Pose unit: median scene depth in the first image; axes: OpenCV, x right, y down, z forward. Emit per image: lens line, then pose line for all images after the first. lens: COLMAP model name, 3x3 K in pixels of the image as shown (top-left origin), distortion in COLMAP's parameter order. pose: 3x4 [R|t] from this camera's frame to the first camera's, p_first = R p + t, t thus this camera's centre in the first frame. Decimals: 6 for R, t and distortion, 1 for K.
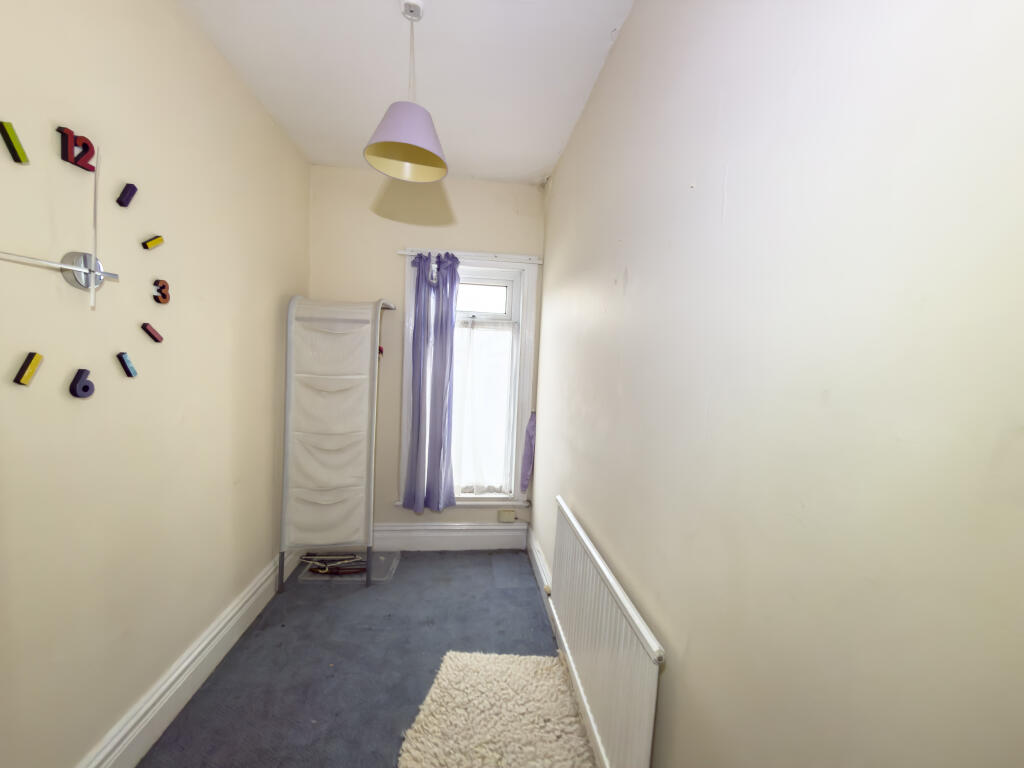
lens RADIAL K [[402.5, 0, 513.9], [0, 402.5, 382.9], [0, 0, 1]] dist [-0.009556, 0.000926]
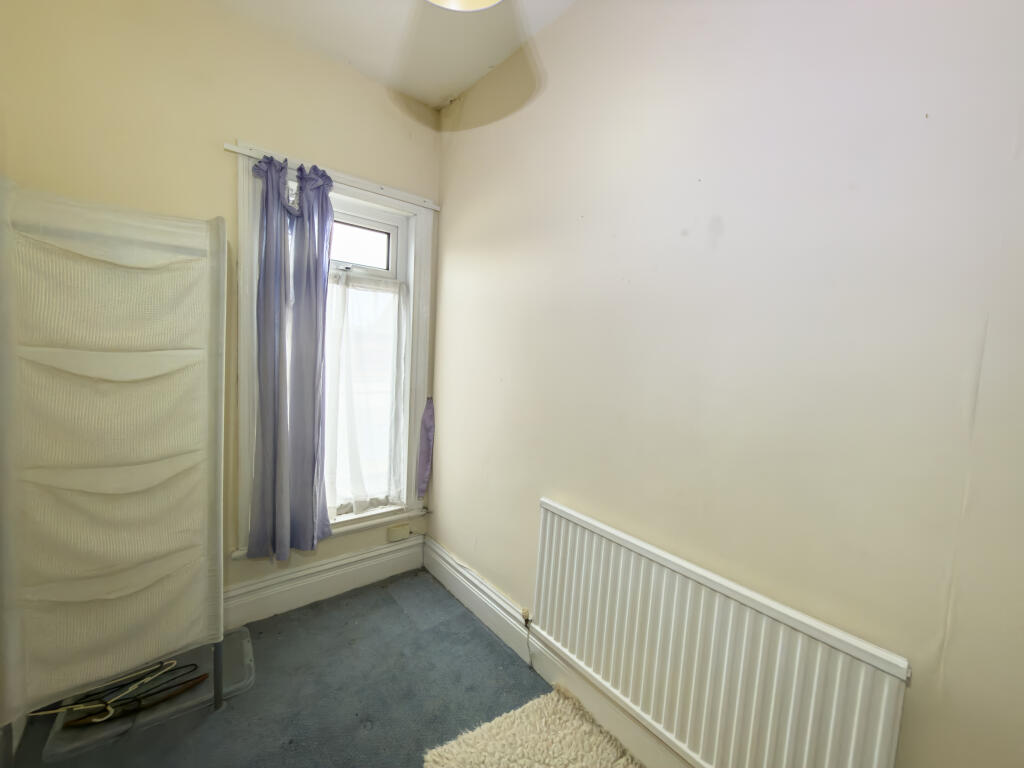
lens RADIAL K [[402.5, 0, 513.9], [0, 402.5, 382.9], [0, 0, 1]] dist [-0.009556, 0.000926]
pose [[0.840539, -0.038501, 0.540381, -0.256900], [0.010100, 0.998412, 0.055426, -0.000480], [-0.541657, -0.041130, 0.839593, 0.249008]]
